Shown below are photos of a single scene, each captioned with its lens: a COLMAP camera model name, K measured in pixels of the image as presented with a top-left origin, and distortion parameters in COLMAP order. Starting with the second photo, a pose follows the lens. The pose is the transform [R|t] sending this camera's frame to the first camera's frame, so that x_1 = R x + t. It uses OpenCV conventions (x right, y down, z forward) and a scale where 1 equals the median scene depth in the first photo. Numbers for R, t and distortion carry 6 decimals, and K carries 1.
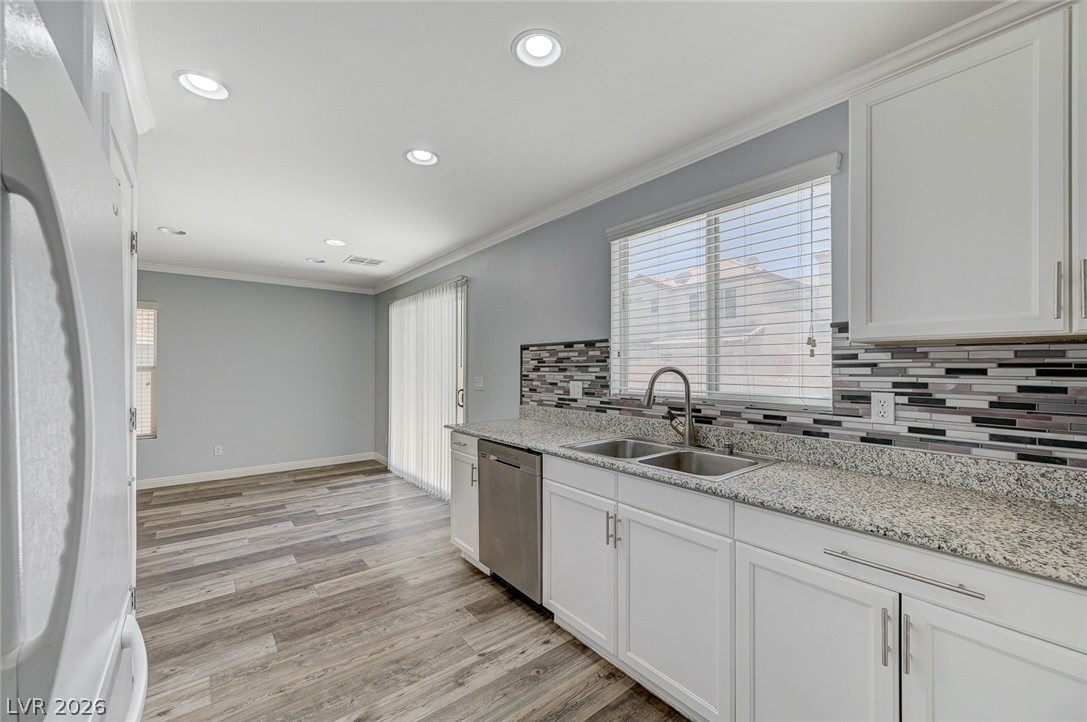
lens RADIAL K [[430.8, 0, 538.8], [0, 430.8, 364.4], [0, 0, 1]] dist [0.000249, 0.000087]
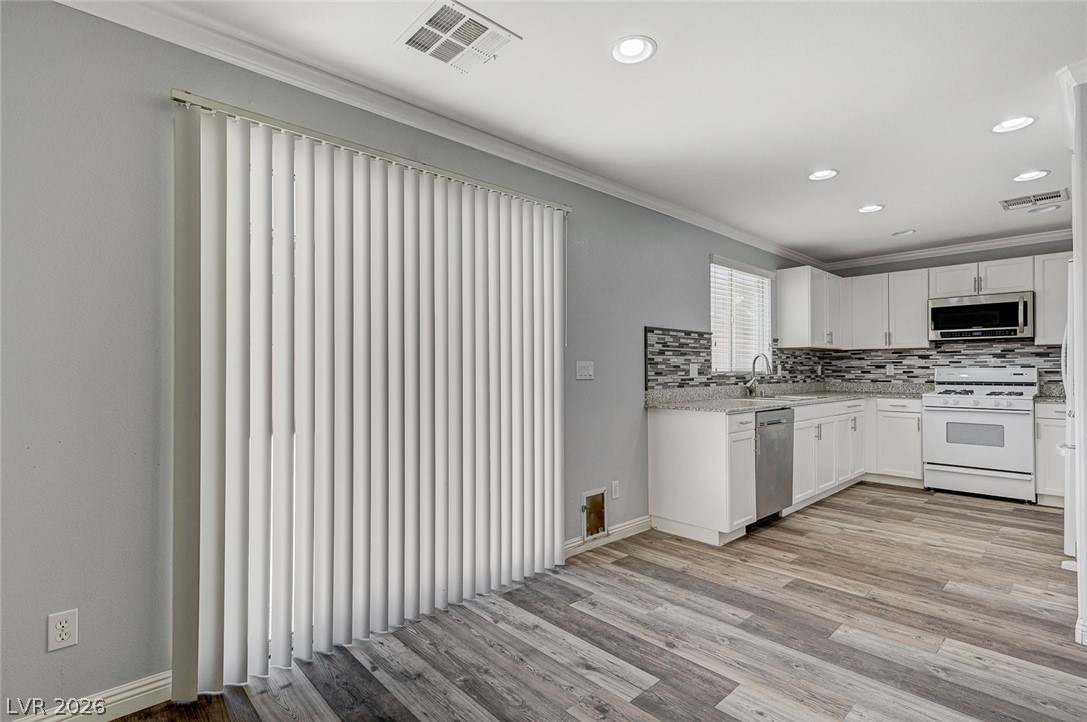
lens RADIAL K [[530.8, 0, 535.9], [0, 530.8, 364.2], [0, 0, 1]] dist [0.002477, 0.000660]
pose [[-0.082270, 0.013410, 0.996520, -1.351993], [-0.004301, 0.999895, -0.013811, 0.062315], [-0.996601, -0.005423, -0.082204, 1.539807]]
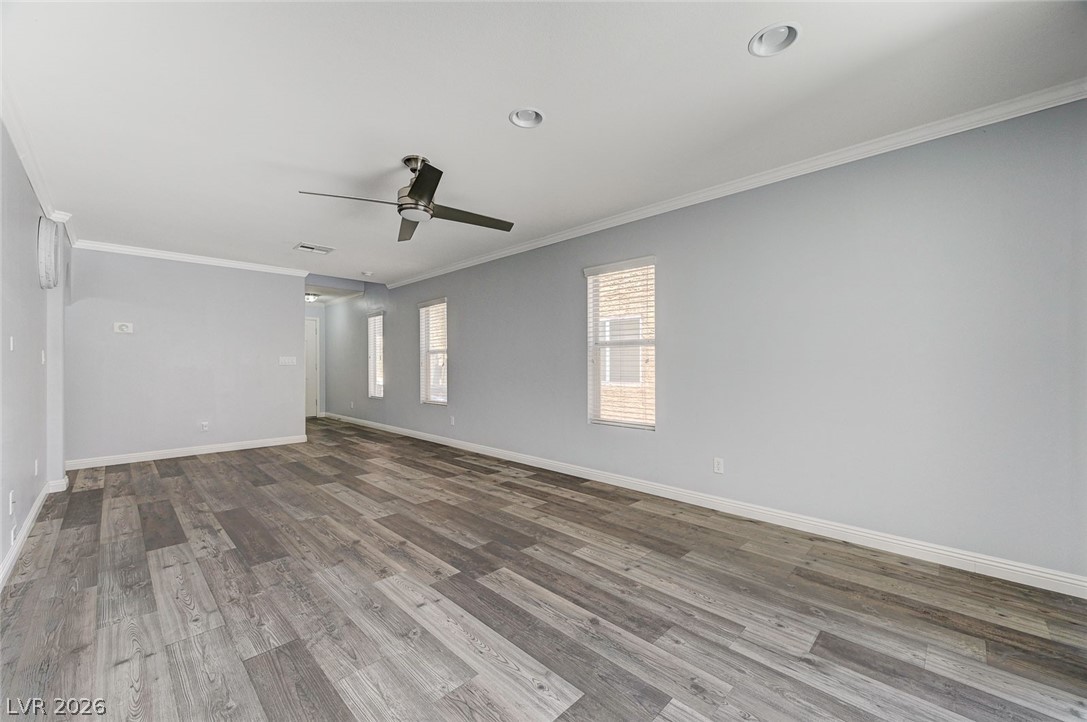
lens RADIAL K [[430.8, 0, 538.8], [0, 430.8, 364.4], [0, 0, 1]] dist [0.000249, 0.000087]
pose [[0.120497, 0.002841, -0.992710, -0.244703], [0.010847, 0.999932, 0.004178, 0.077181], [0.992654, -0.011272, 0.120458, 1.164854]]
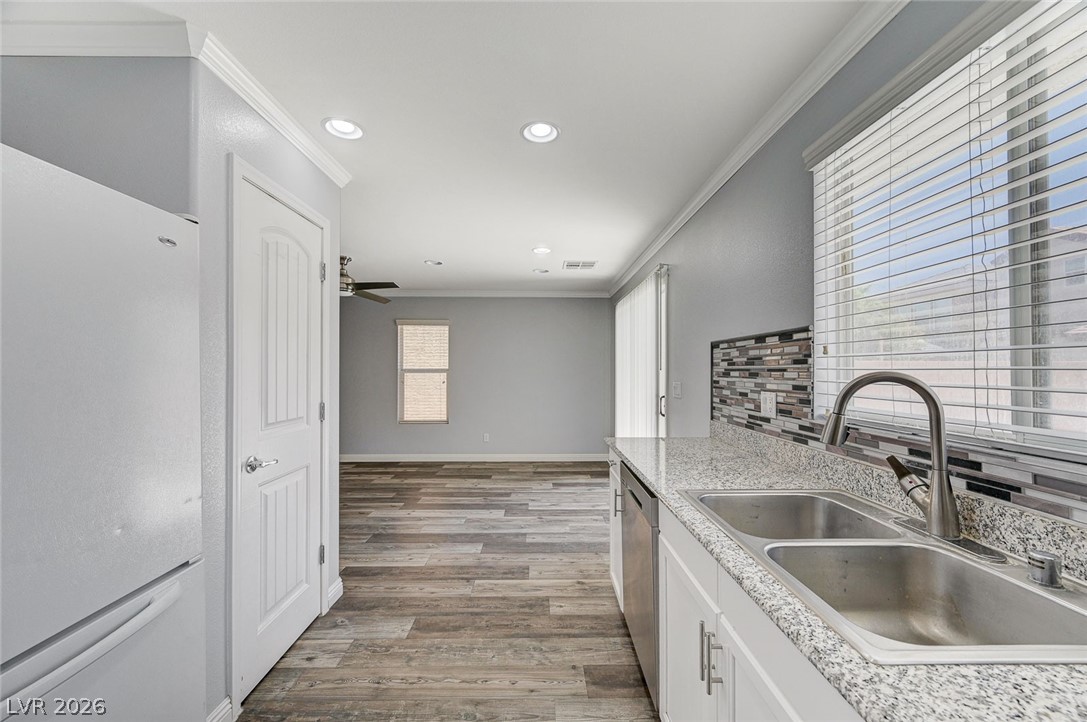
lens RADIAL K [[423.5, 0, 542.5], [0, 423.5, 363.5], [0, 0, 1]] dist [0.003321, 0.000379]
pose [[0.792905, -0.007890, -0.609294, 0.206931], [0.003747, 0.999960, -0.008073, -0.001373], [0.609334, 0.004118, 0.792903, 0.253218]]
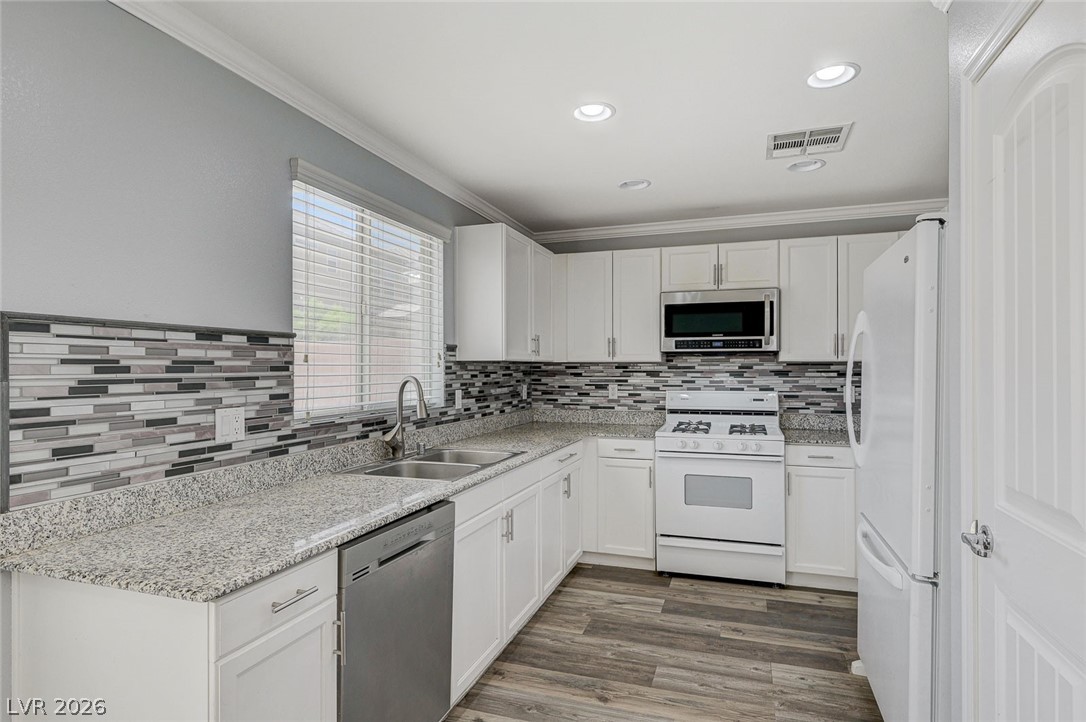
lens RADIAL K [[589.0, 0, 546.4], [0, 589.0, 365.2], [0, 0, 1]] dist [-0.001085, 0.000228]
pose [[-0.545140, 0.005140, 0.838329, -0.680229], [-0.001868, 0.999971, -0.007346, -0.006707], [-0.838343, -0.005571, -0.545115, 1.045605]]
